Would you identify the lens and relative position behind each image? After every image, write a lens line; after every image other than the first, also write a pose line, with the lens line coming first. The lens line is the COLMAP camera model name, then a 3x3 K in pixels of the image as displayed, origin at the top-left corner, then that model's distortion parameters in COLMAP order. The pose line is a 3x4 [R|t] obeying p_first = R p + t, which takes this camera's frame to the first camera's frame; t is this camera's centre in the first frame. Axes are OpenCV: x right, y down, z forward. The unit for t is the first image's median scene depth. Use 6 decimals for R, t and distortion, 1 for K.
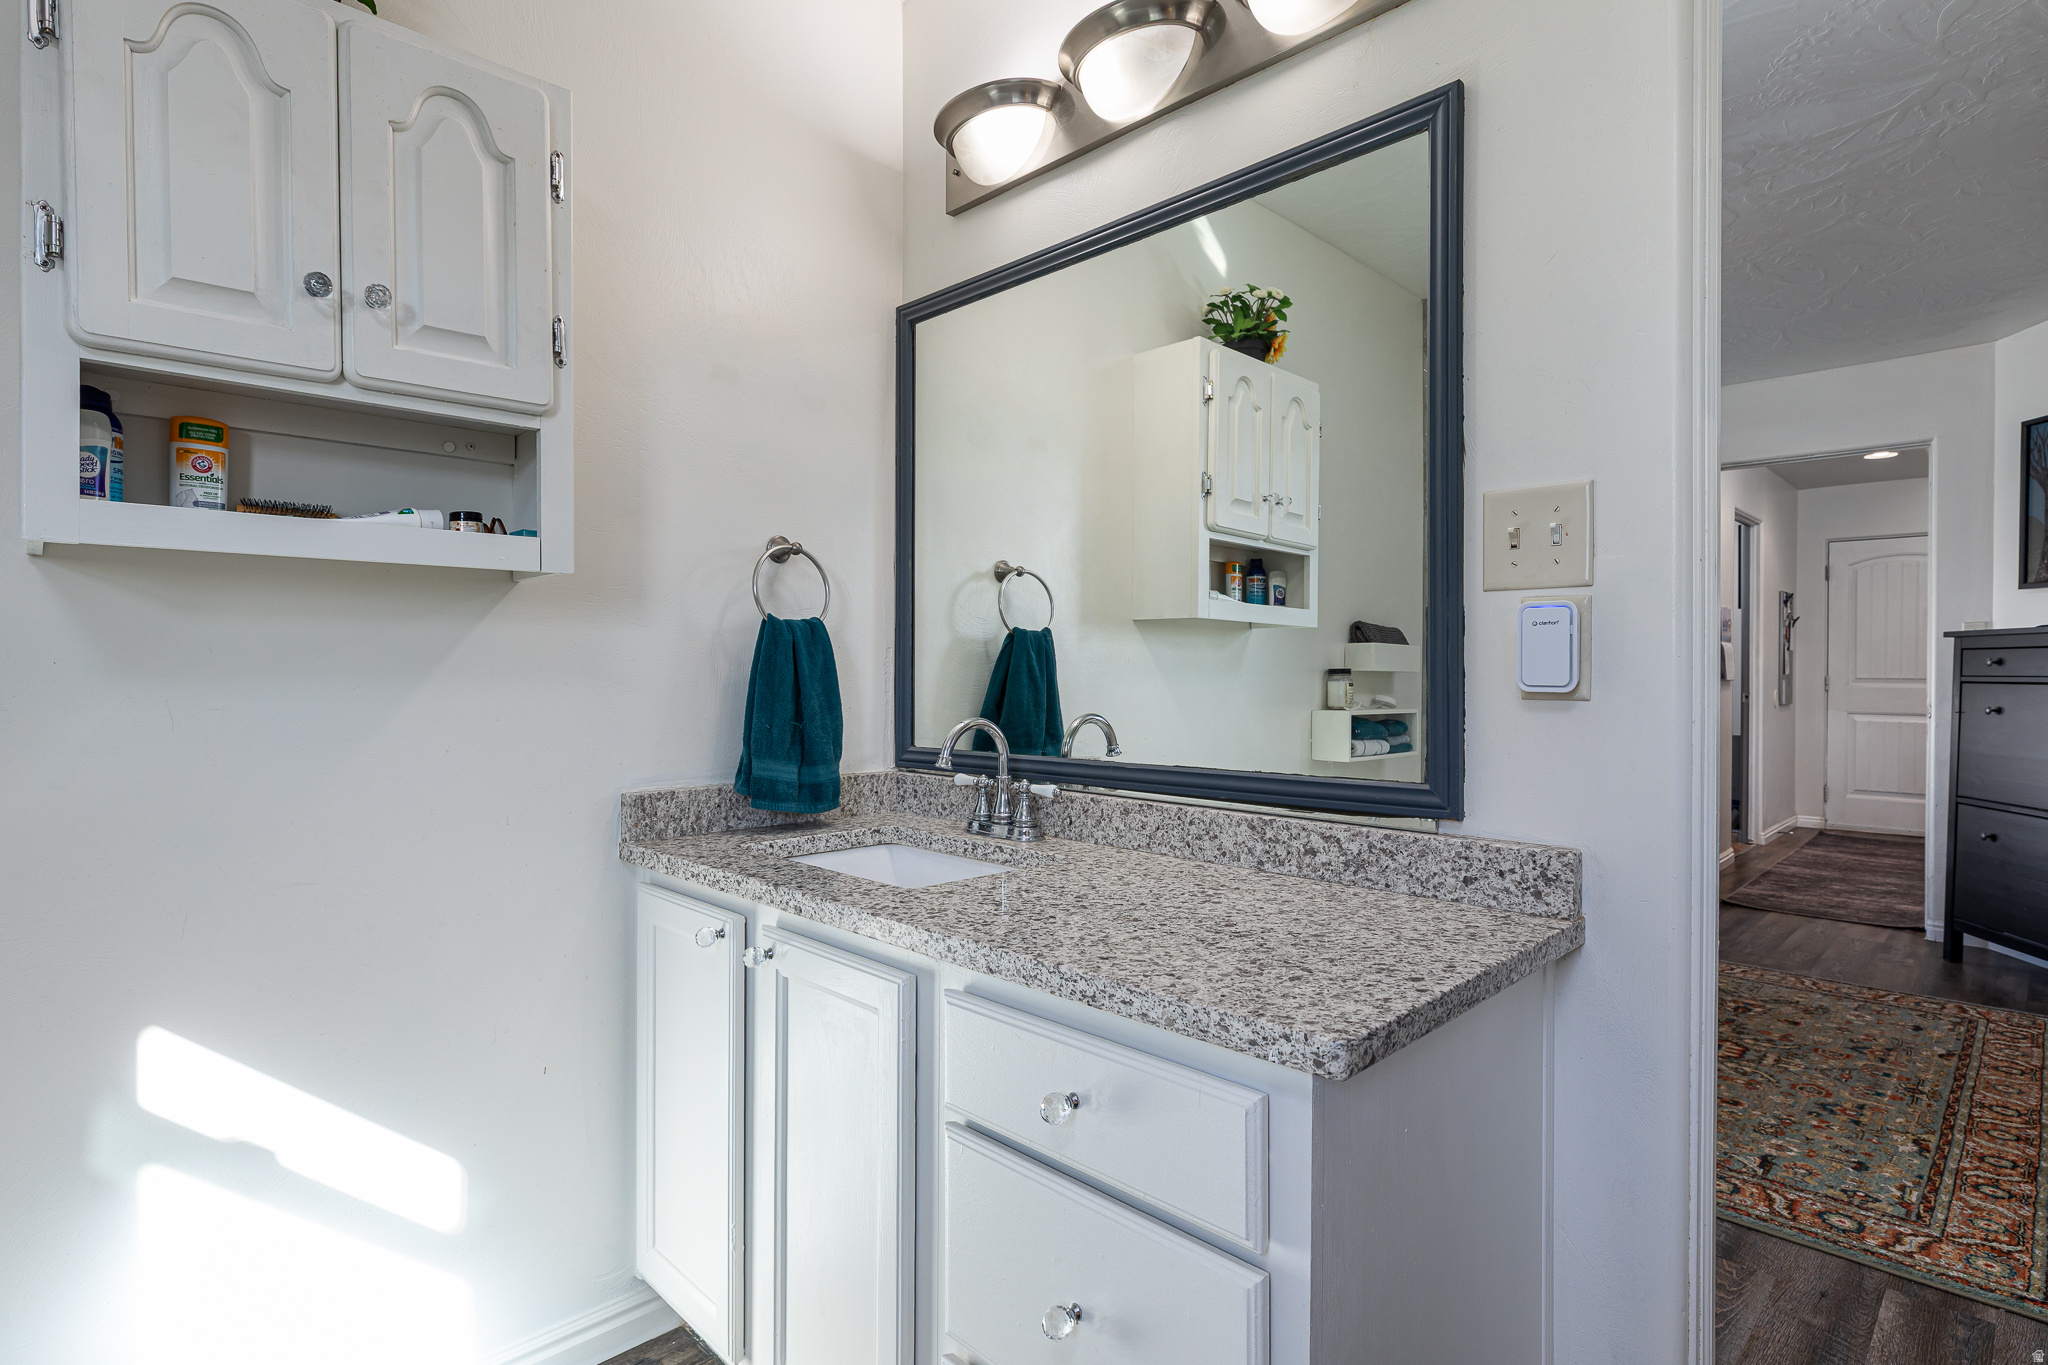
lens RADIAL K [[1028.7, 0, 1020.2], [0, 1028.7, 672.7], [0, 0, 1]] dist [-0.003673, 0.000378]
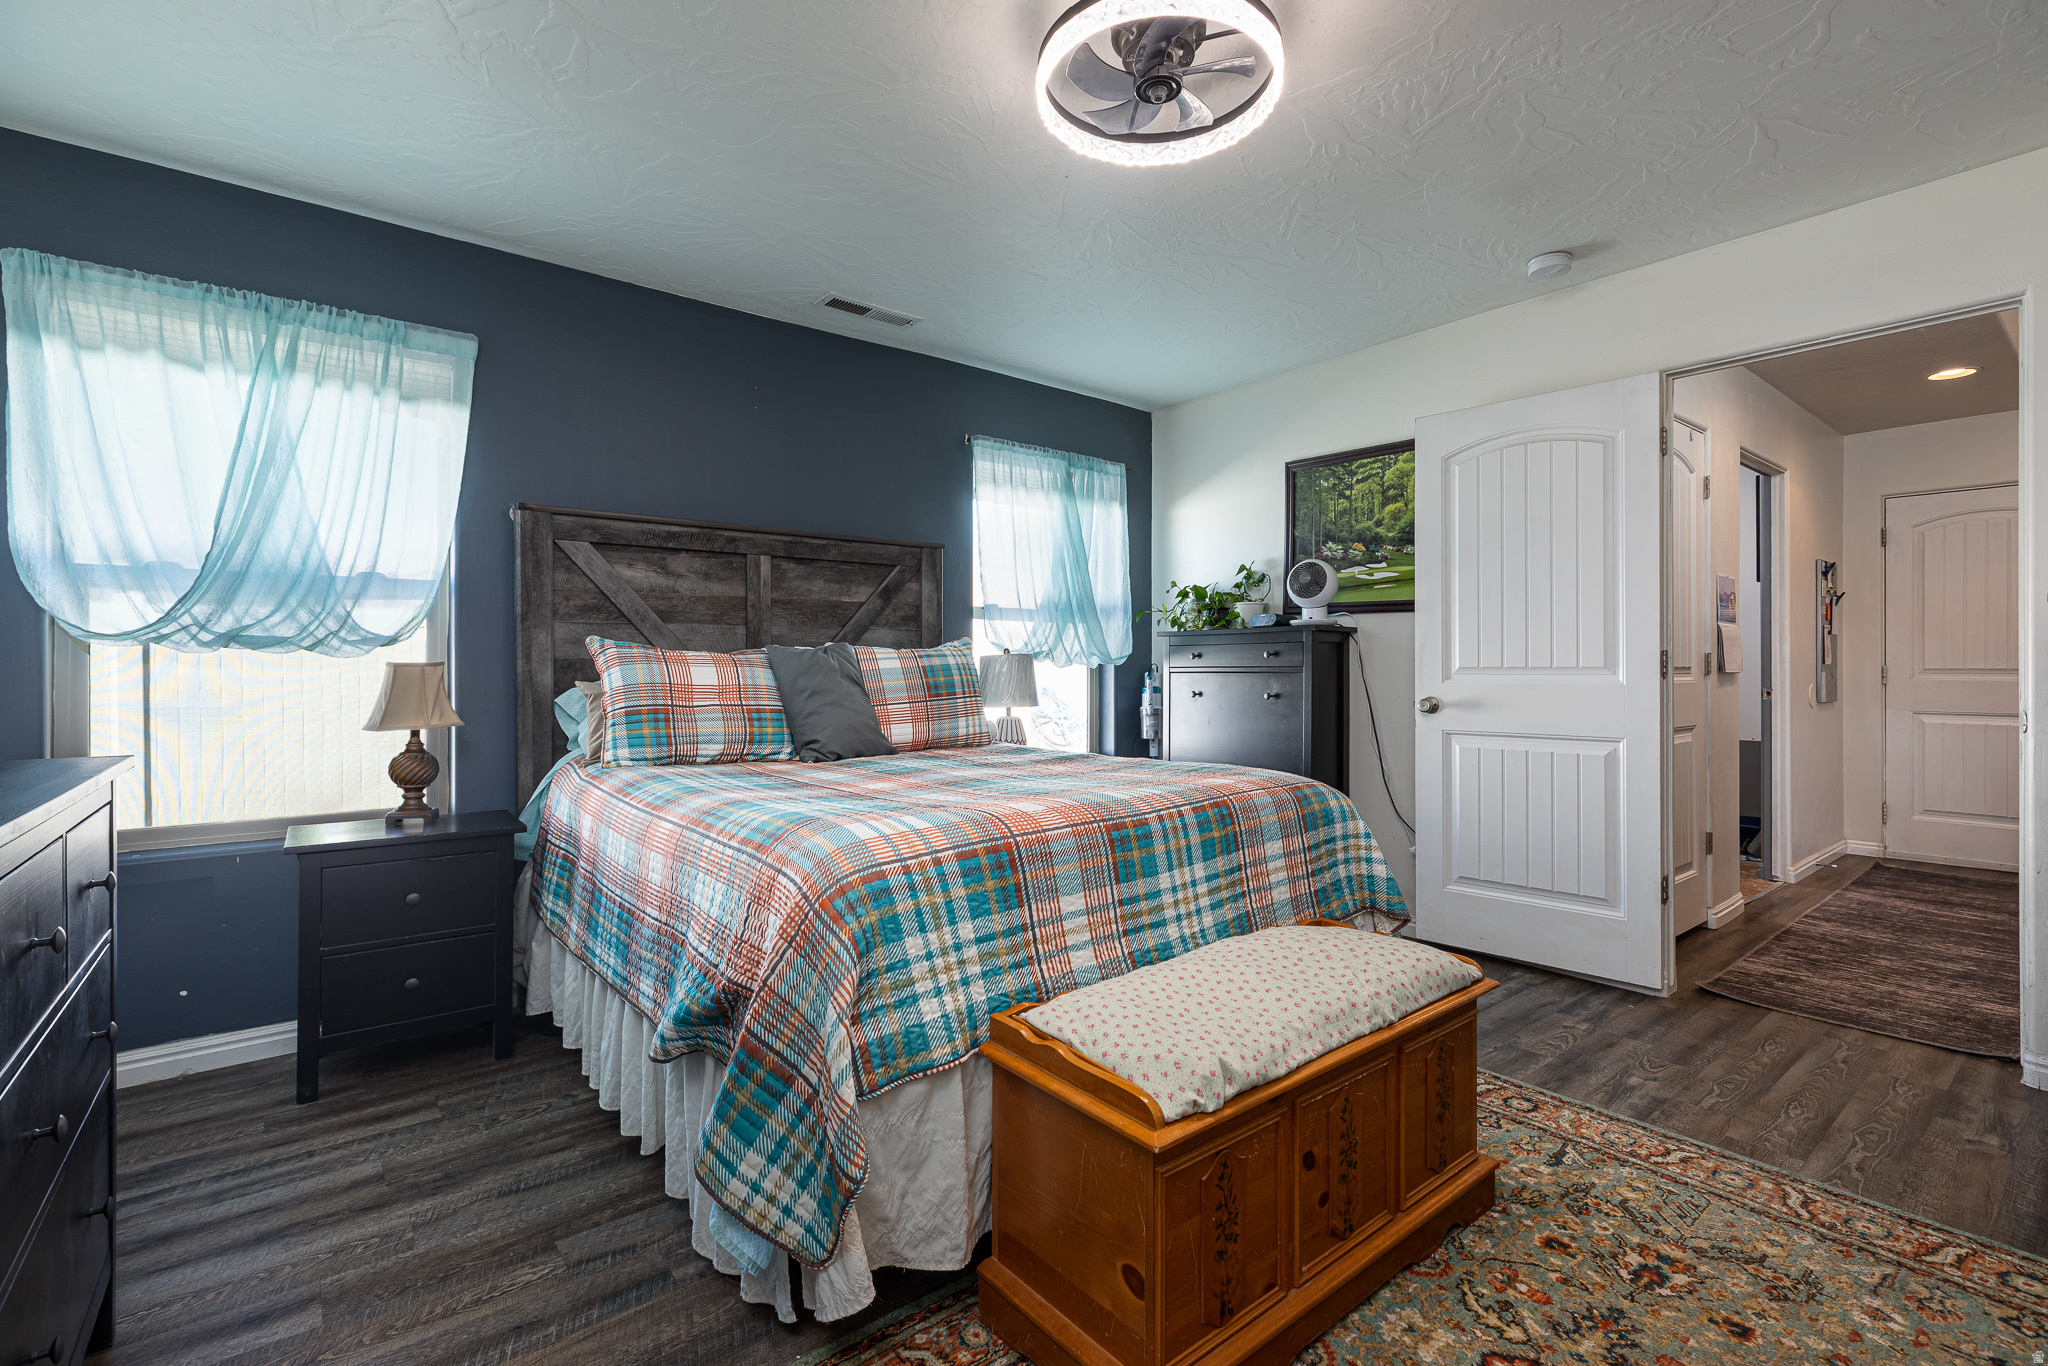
lens RADIAL K [[923.7, 0, 1028.0], [0, 923.7, 667.3], [0, 0, 1]] dist [0.004833, -0.001883]
pose [[0.995028, -0.009371, -0.099151, 0.249501], [0.008979, 0.999950, -0.004394, 0.001629], [0.099187, 0.003481, 0.995063, 0.278149]]
